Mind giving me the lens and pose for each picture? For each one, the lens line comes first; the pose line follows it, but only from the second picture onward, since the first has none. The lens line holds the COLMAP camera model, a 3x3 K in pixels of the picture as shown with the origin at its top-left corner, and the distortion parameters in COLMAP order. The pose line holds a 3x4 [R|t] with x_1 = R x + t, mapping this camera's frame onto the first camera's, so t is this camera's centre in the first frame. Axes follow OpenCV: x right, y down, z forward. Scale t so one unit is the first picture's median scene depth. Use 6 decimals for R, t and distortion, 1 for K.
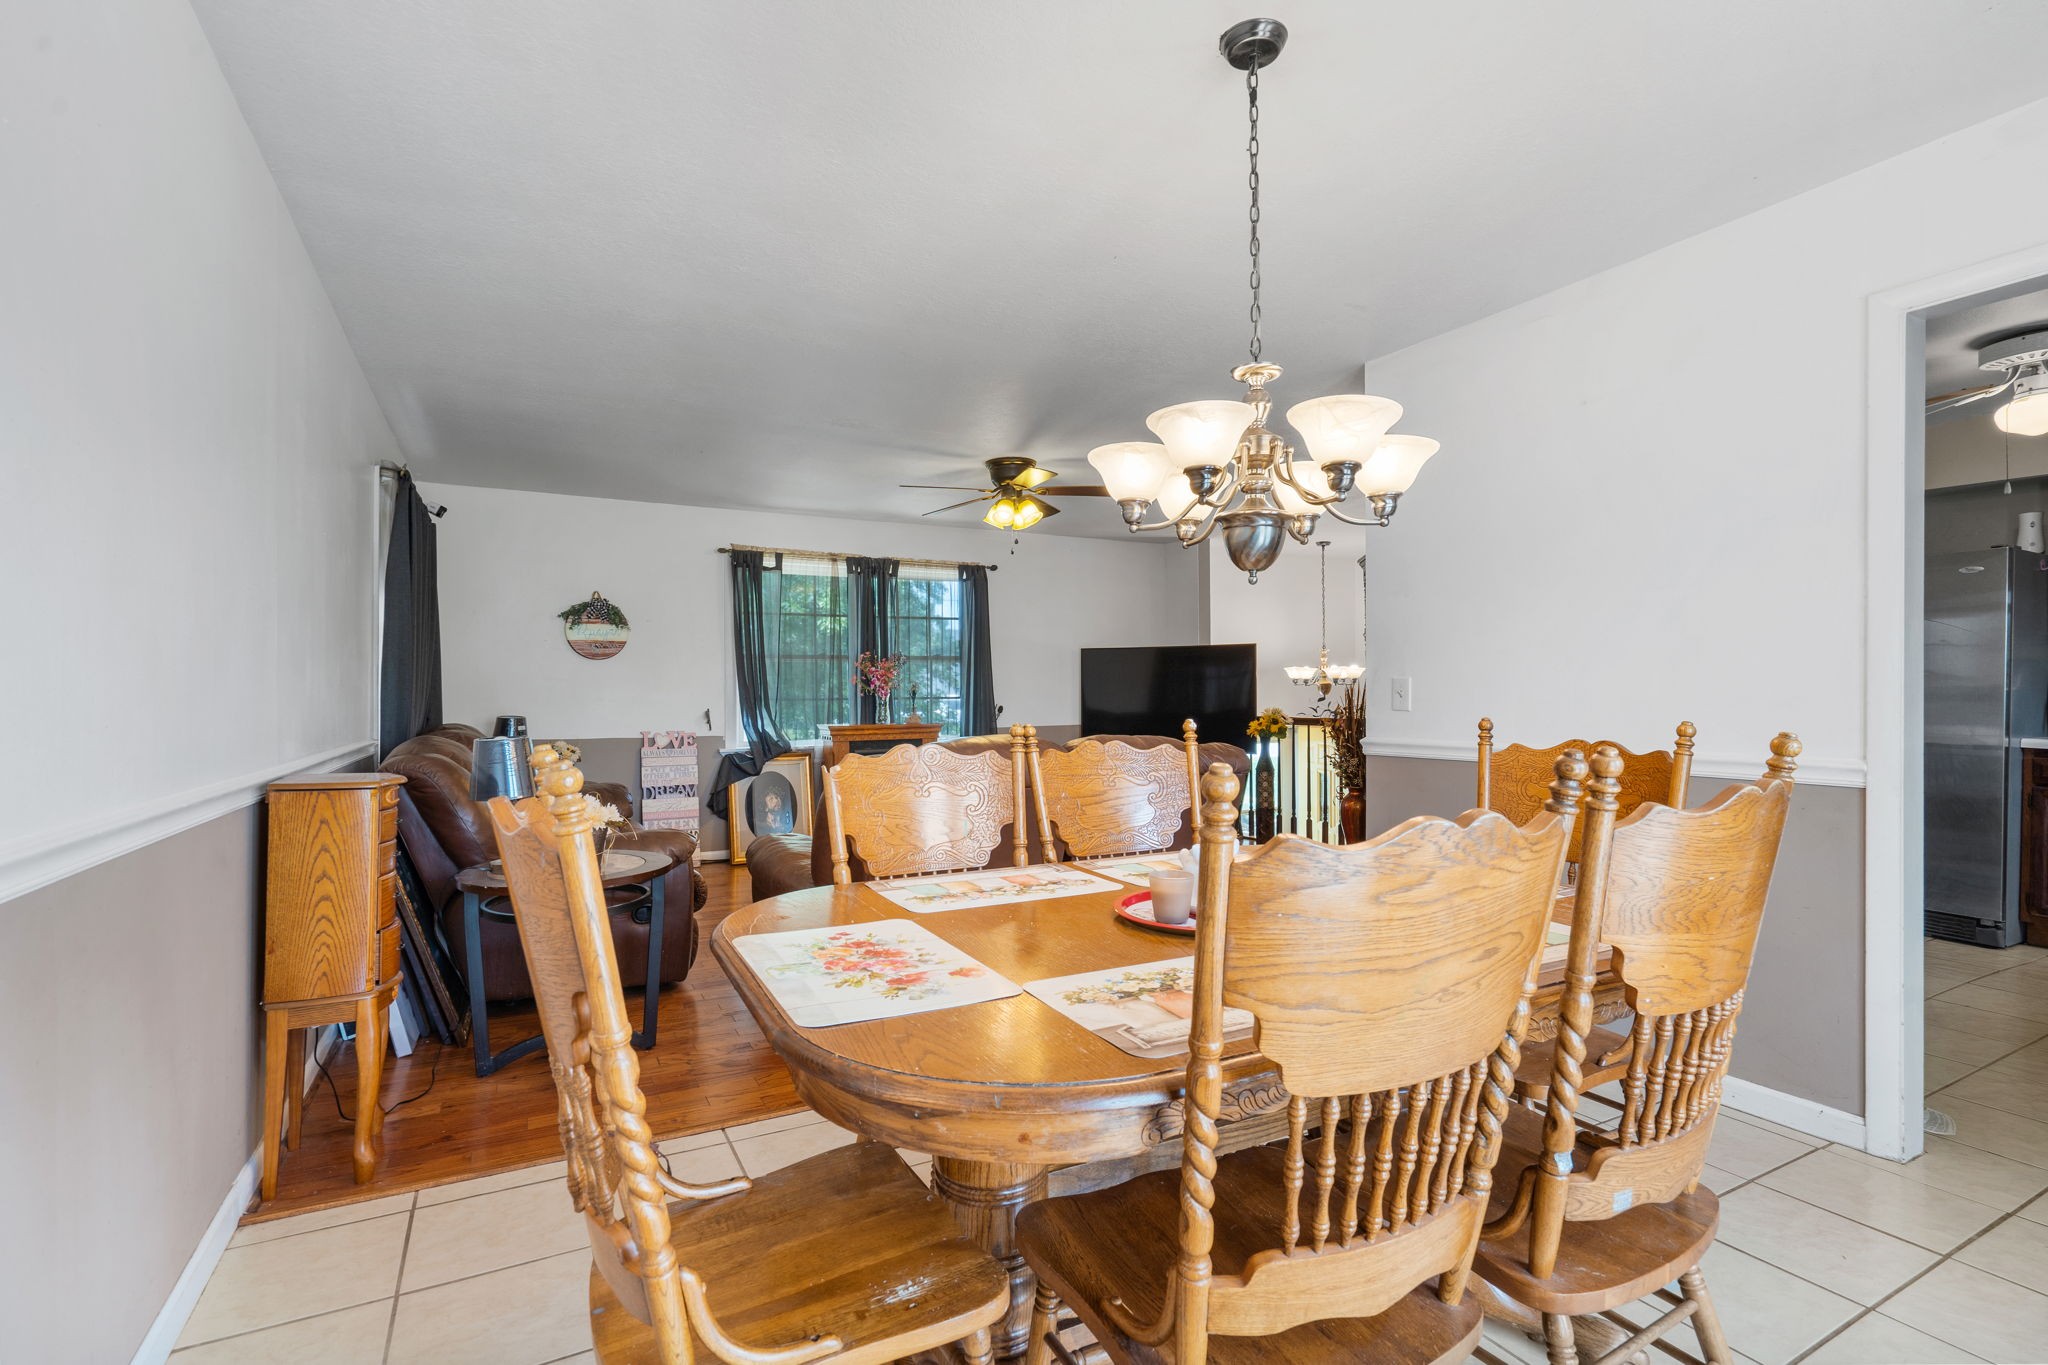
lens RADIAL K [[948.1, 0, 1025.9], [0, 948.1, 672.9], [0, 0, 1]] dist [-0.000728, 0.000657]
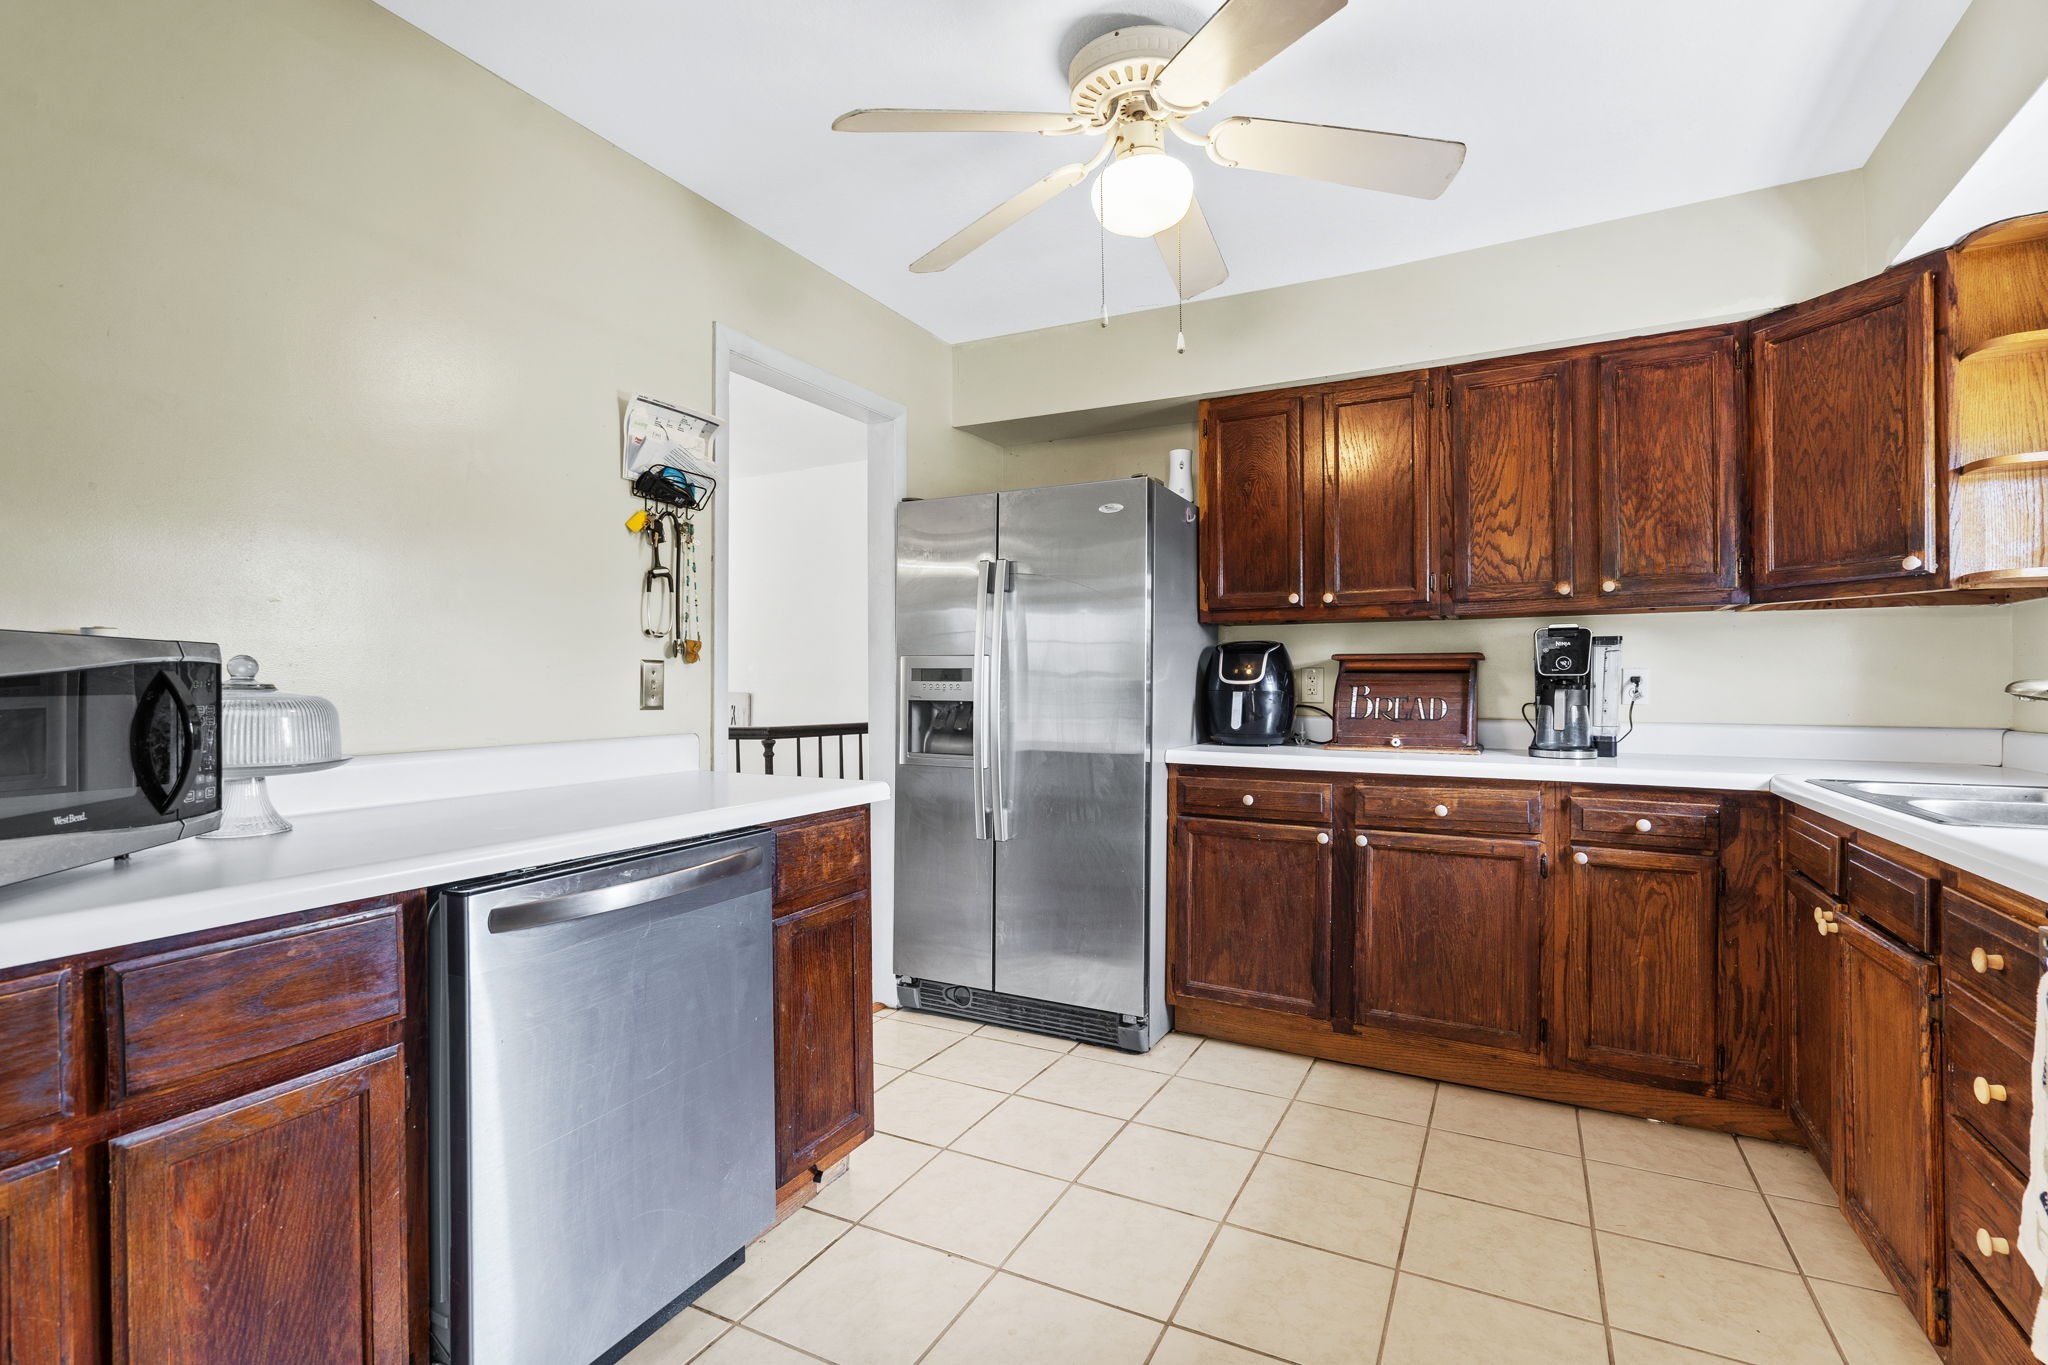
lens RADIAL K [[948.1, 0, 1025.9], [0, 948.1, 672.9], [0, 0, 1]] dist [-0.000728, 0.000657]
pose [[0.833246, 0.003249, 0.552894, 0.564761], [0.003610, 0.999929, -0.011317, 0.018436], [-0.552891, 0.011426, 0.833175, 0.459887]]
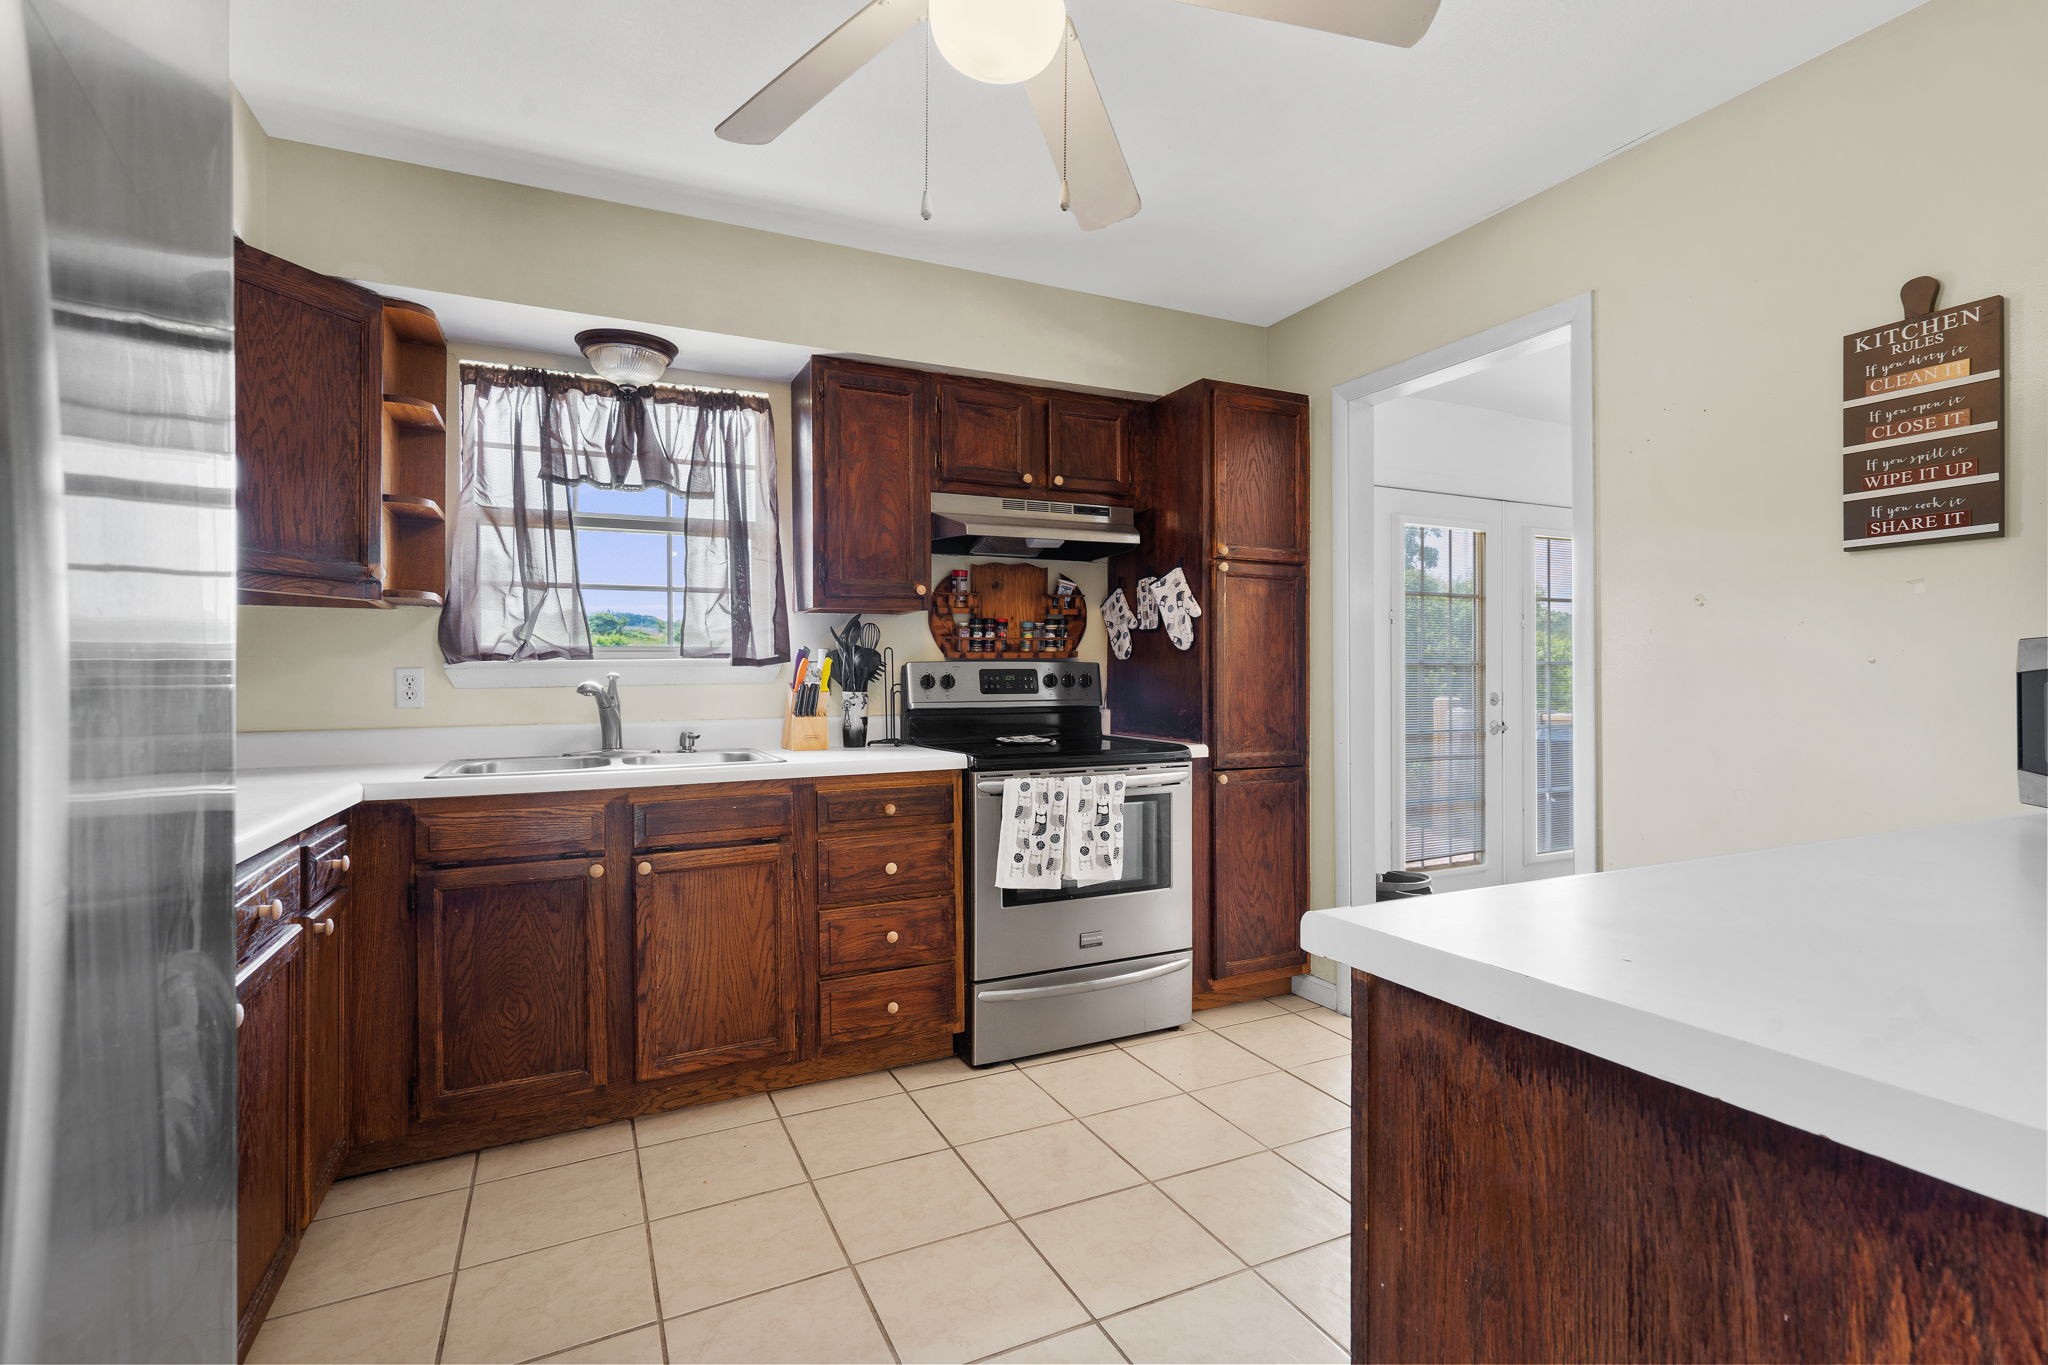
lens RADIAL K [[948.1, 0, 1025.9], [0, 948.1, 672.9], [0, 0, 1]] dist [-0.000728, 0.000657]
pose [[-0.999090, 0.003478, 0.042506, 0.850547], [0.002799, 0.999868, -0.016009, 0.023377], [-0.042556, -0.015875, -0.998968, 1.170190]]
